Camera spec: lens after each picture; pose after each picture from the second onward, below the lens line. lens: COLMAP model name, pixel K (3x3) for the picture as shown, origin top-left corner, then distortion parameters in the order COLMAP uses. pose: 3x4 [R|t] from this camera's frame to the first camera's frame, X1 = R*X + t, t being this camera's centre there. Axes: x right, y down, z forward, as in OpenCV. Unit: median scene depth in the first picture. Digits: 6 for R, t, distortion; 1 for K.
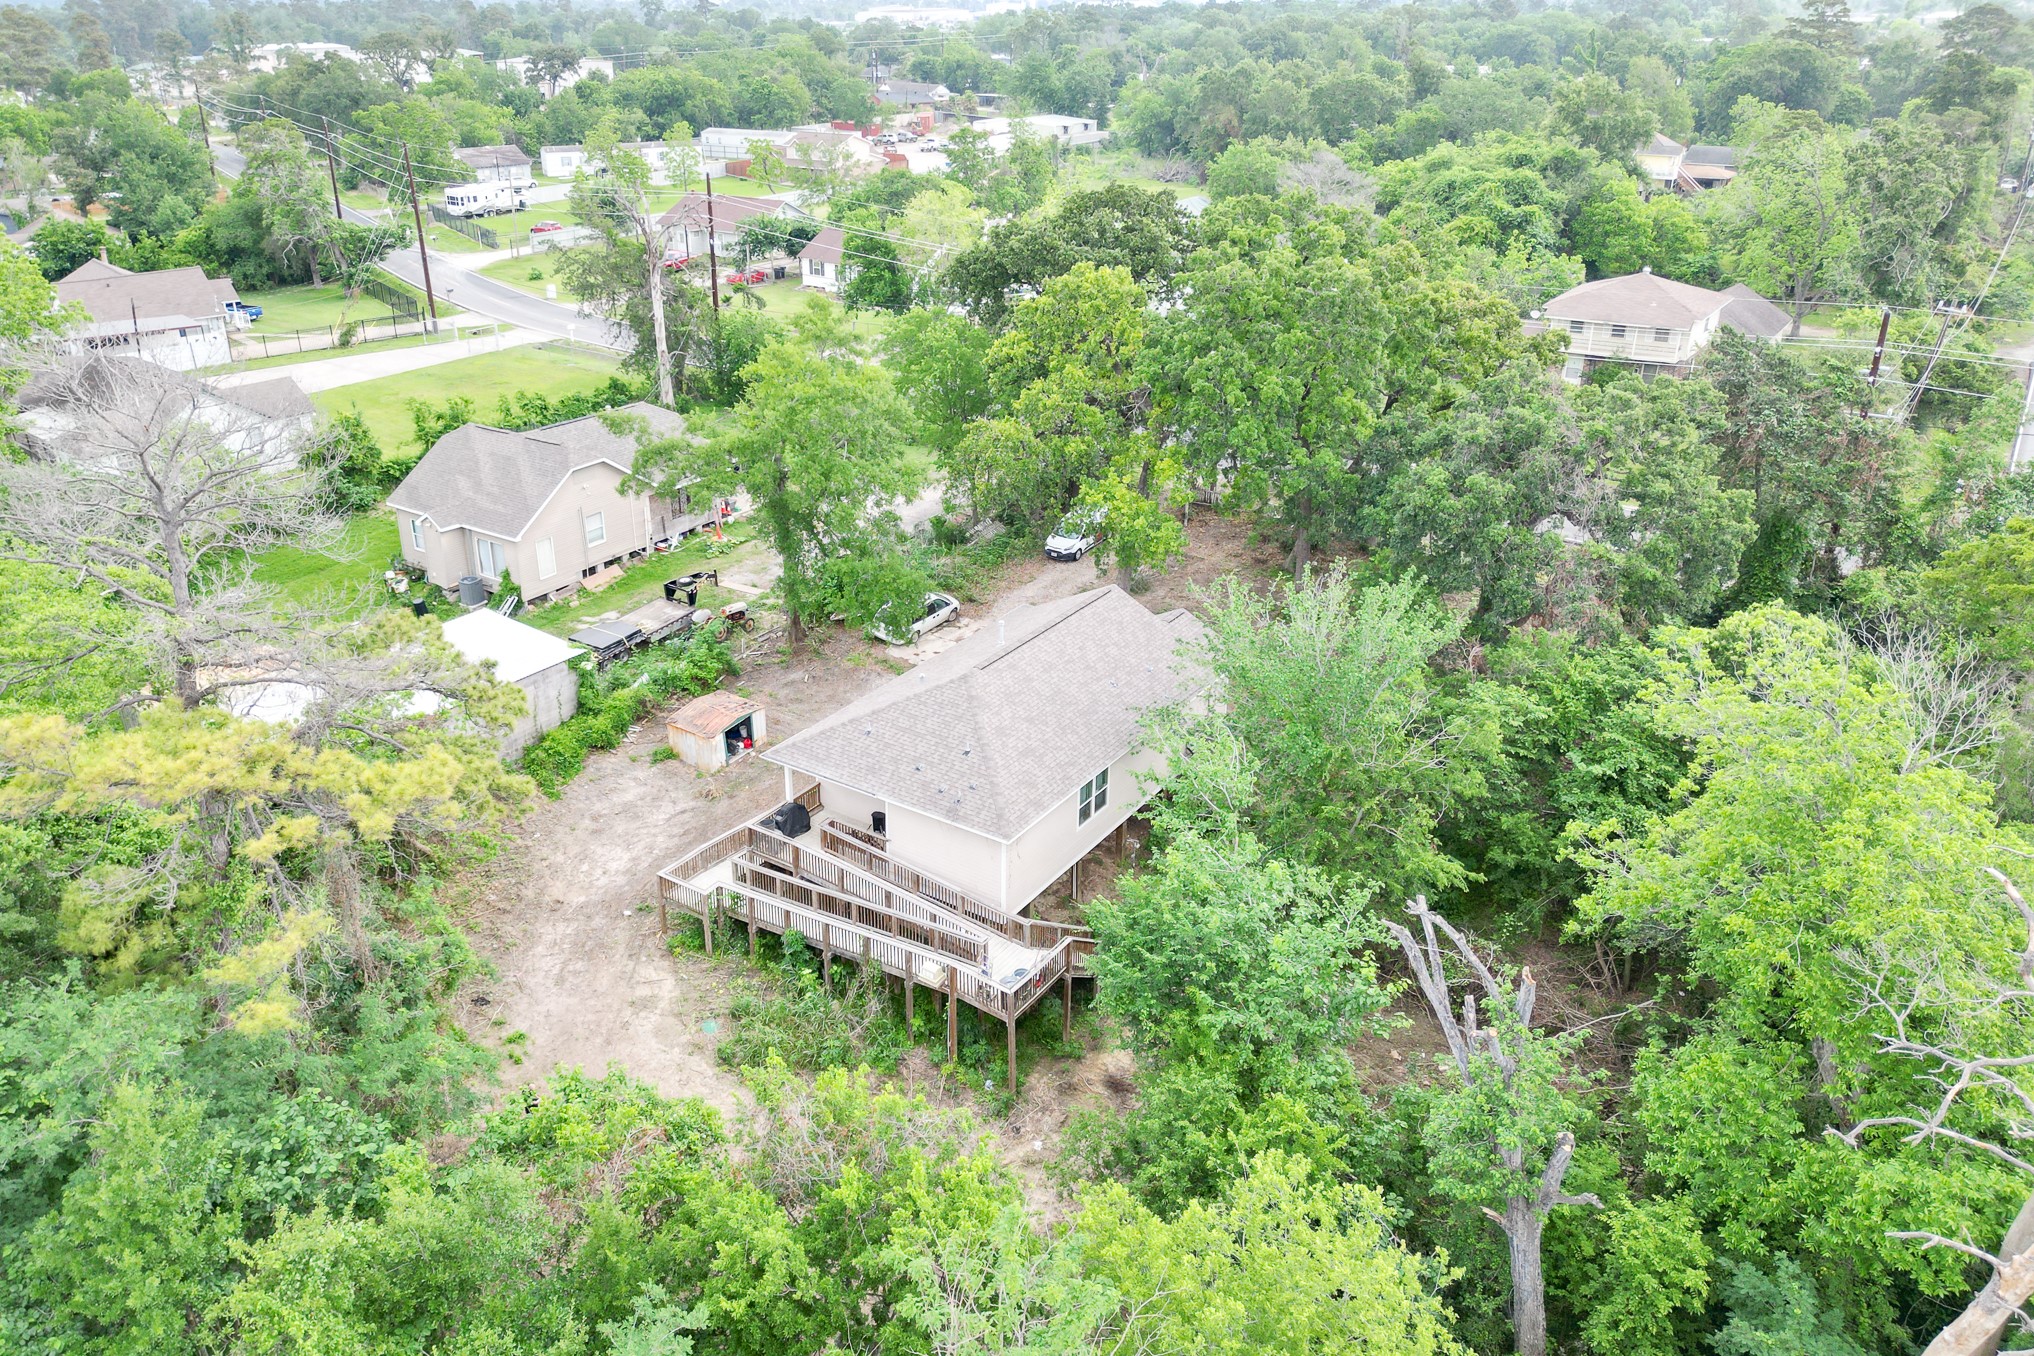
lens RADIAL K [[1462.1, 0, 928.1], [0, 1462.1, 645.6], [0, 0, 1]] dist [0.045681, -0.041541]
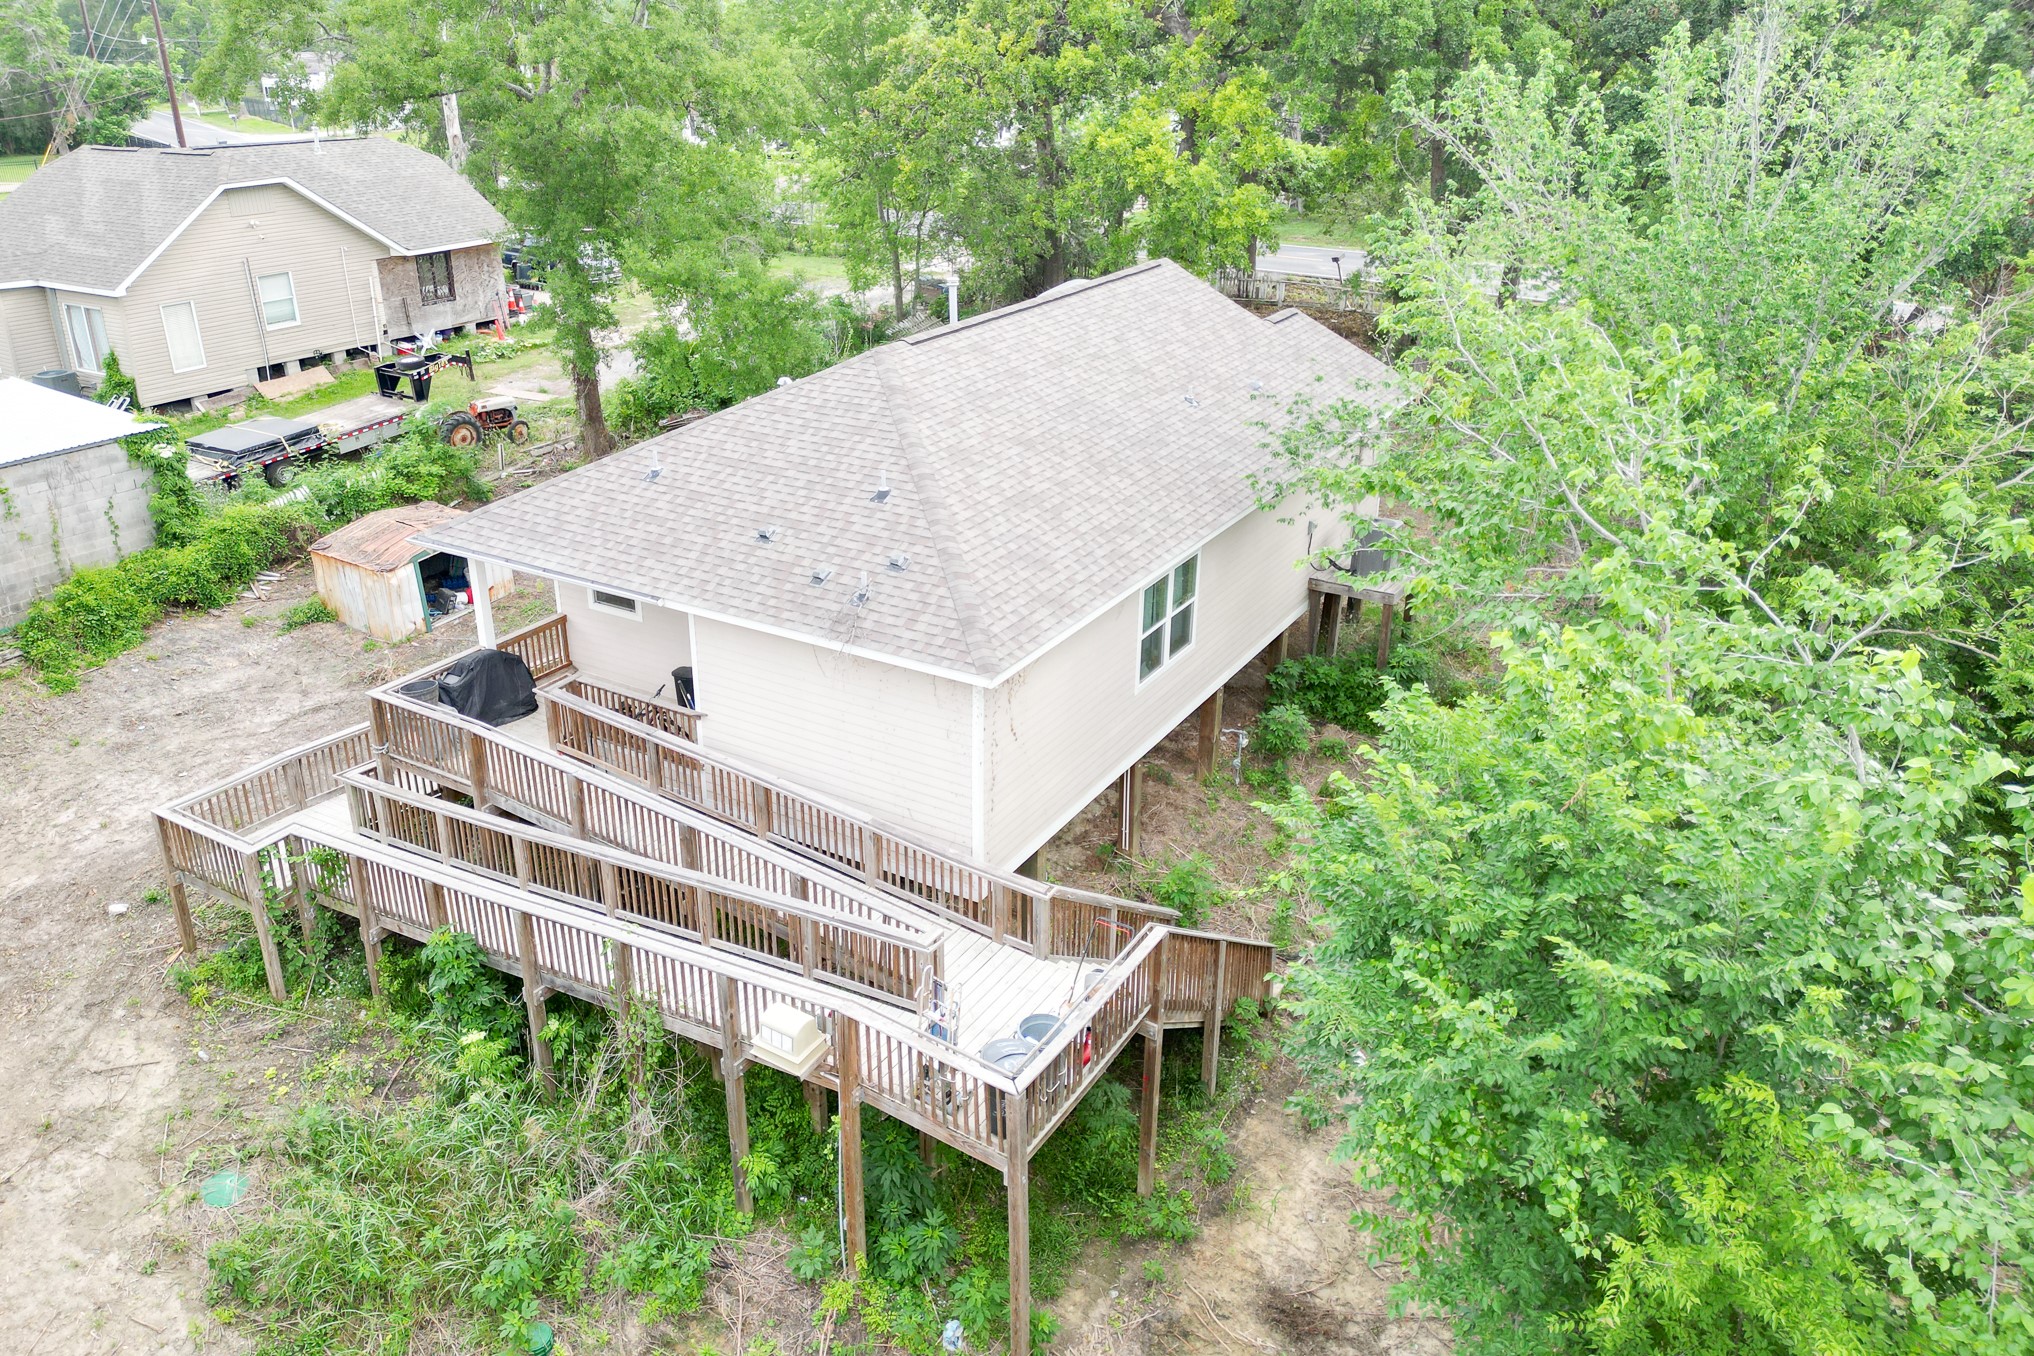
lens RADIAL K [[1459.0, 0, 928.6], [0, 1459.0, 645.9], [0, 0, 1]] dist [0.048318, -0.044349]
pose [[0.998695, -0.018400, 0.047633, 0.017629], [0.019102, 0.999715, -0.014326, 0.111263], [-0.047356, 0.015217, 0.998762, 0.530174]]
